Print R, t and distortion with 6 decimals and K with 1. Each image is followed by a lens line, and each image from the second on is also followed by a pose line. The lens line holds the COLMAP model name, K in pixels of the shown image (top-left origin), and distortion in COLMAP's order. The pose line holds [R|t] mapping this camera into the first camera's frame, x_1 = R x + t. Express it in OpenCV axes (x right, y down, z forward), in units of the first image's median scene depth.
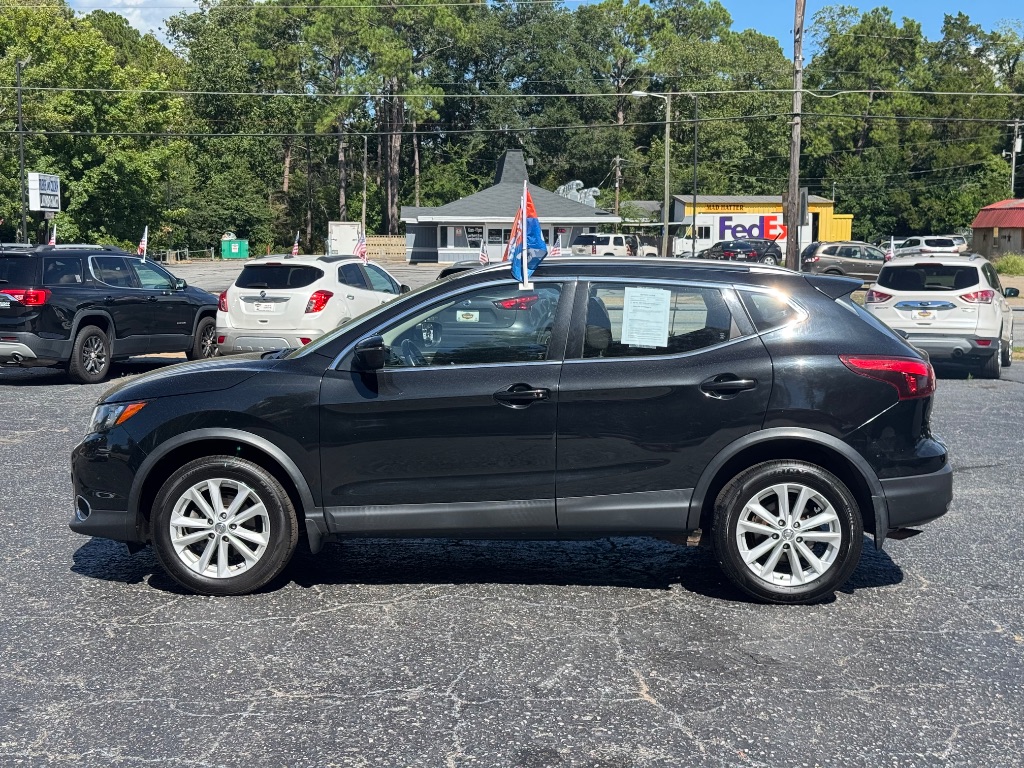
lens RADIAL K [[1428.8, 0, 513.4], [0, 1428.8, 387.1], [0, 0, 1]] dist [0.116335, 0.000000]
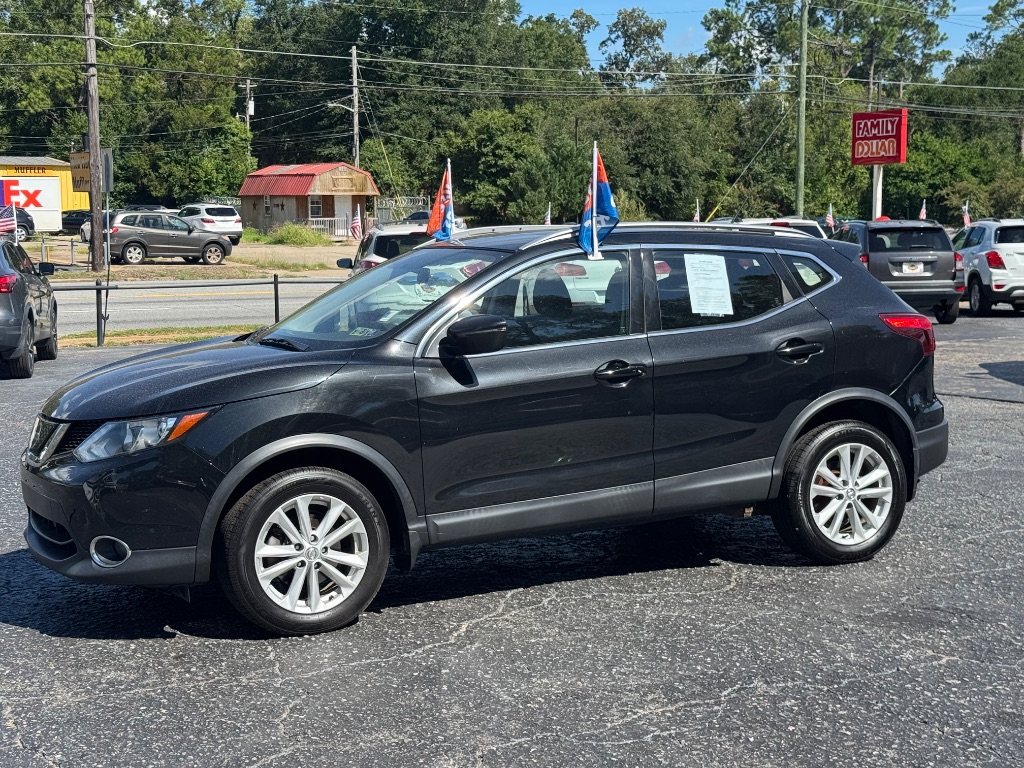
lens RADIAL K [[1606.7, 0, 511.5], [0, 1606.7, 380.2], [0, 0, 1]] dist [0.127175, 0.000000]
pose [[0.867650, -0.063132, 0.493151, -0.559132], [0.061363, 0.997919, 0.019789, -0.014108], [-0.493374, 0.013091, 0.869719, 0.123443]]
